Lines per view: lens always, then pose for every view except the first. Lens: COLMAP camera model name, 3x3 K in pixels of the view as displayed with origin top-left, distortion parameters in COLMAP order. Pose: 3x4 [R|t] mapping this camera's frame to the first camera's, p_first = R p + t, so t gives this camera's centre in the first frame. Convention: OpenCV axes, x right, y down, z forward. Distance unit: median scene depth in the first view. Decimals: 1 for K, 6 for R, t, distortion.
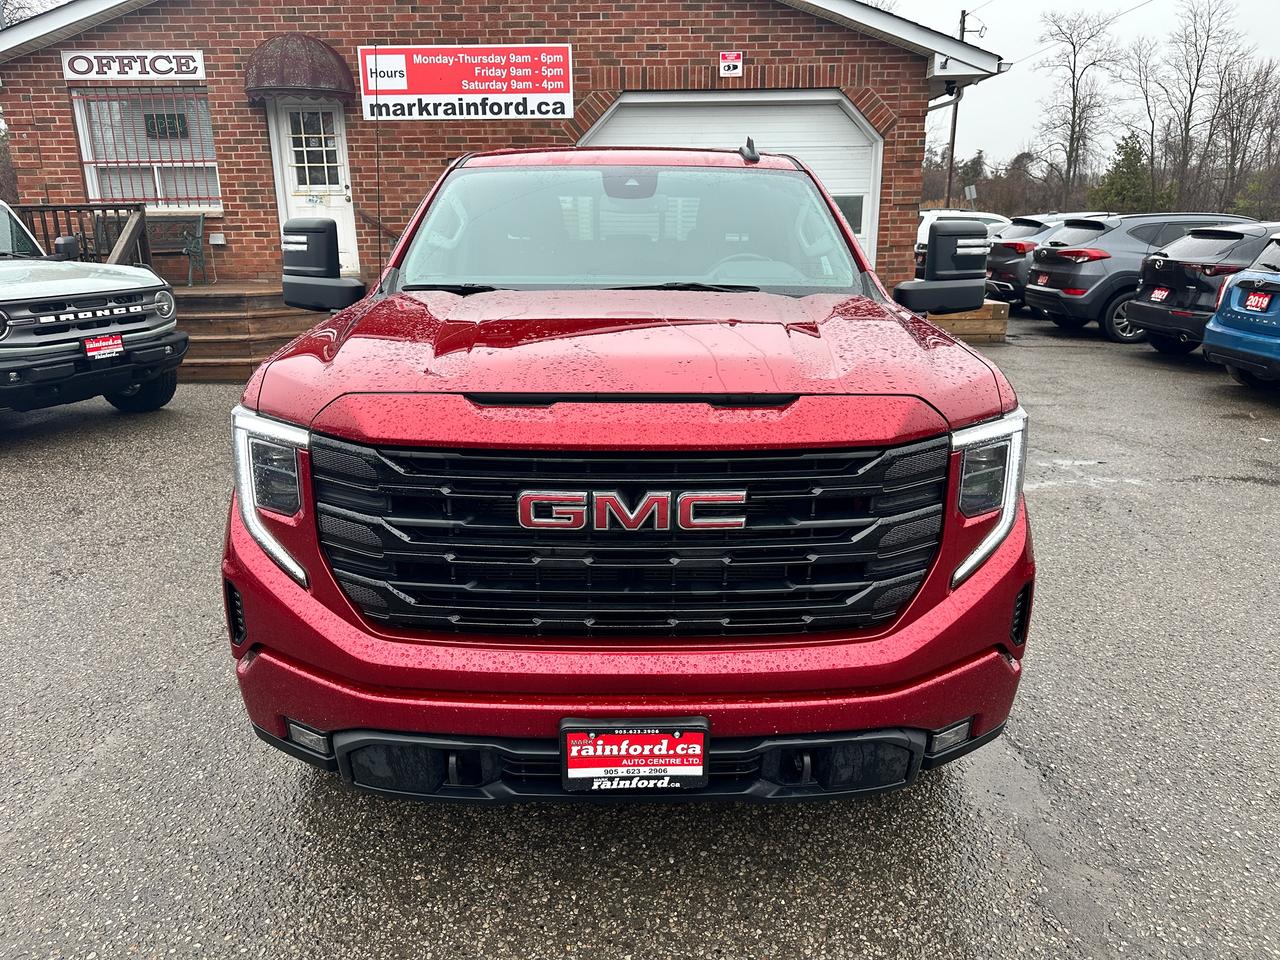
lens RADIAL K [[919.9, 0, 638.7], [0, 919.9, 484.0], [0, 0, 1]] dist [0.012969, -0.020192]
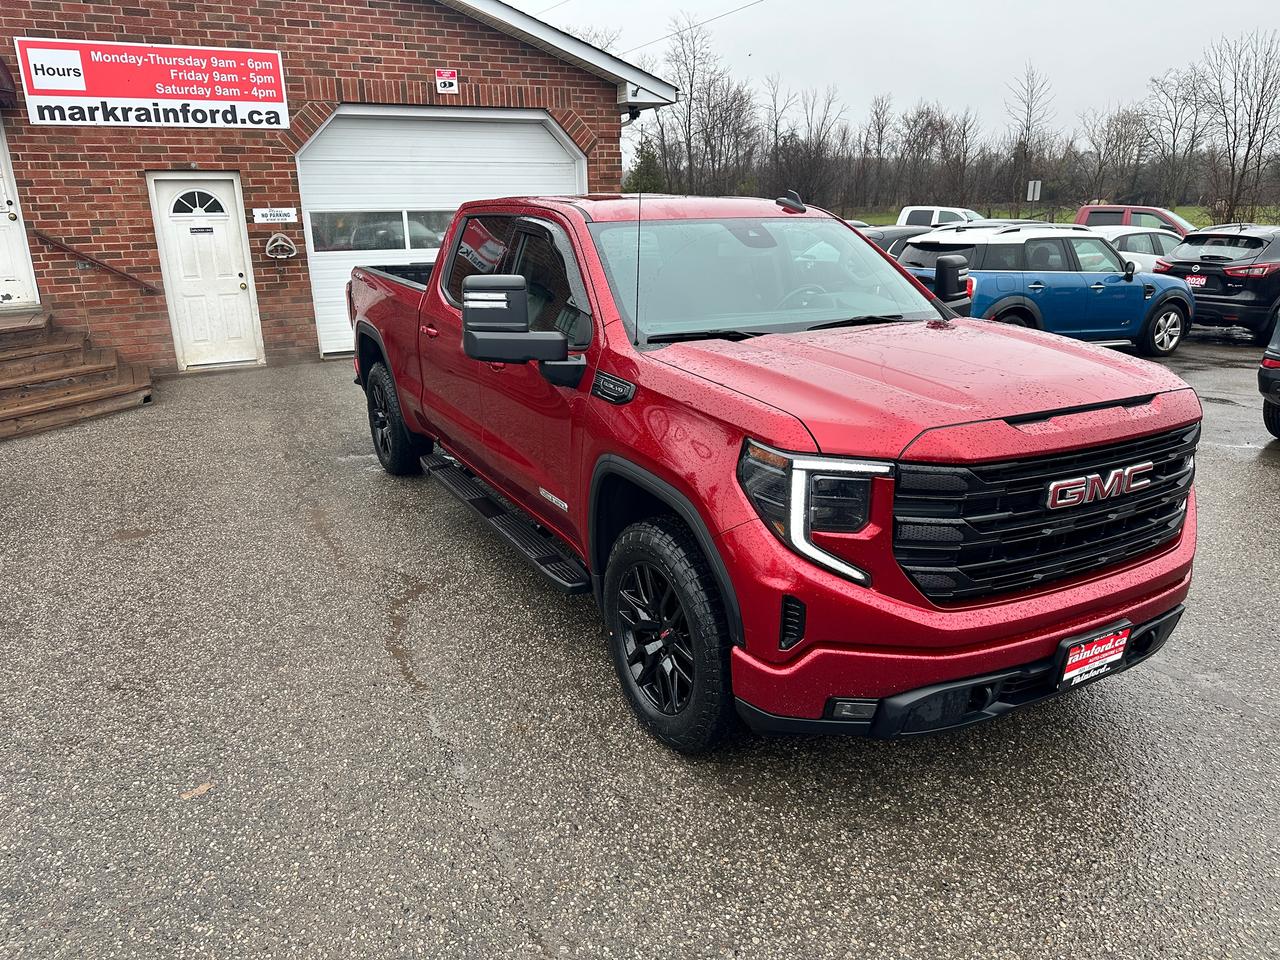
lens RADIAL K [[919.0, 0, 645.3], [0, 919.0, 481.7], [0, 0, 1]] dist [0.007095, -0.013930]
pose [[0.881555, -0.140794, 0.450597, -0.227614], [0.139197, 0.989578, 0.036879, -0.022968], [-0.451093, 0.030211, 0.891965, 0.004182]]
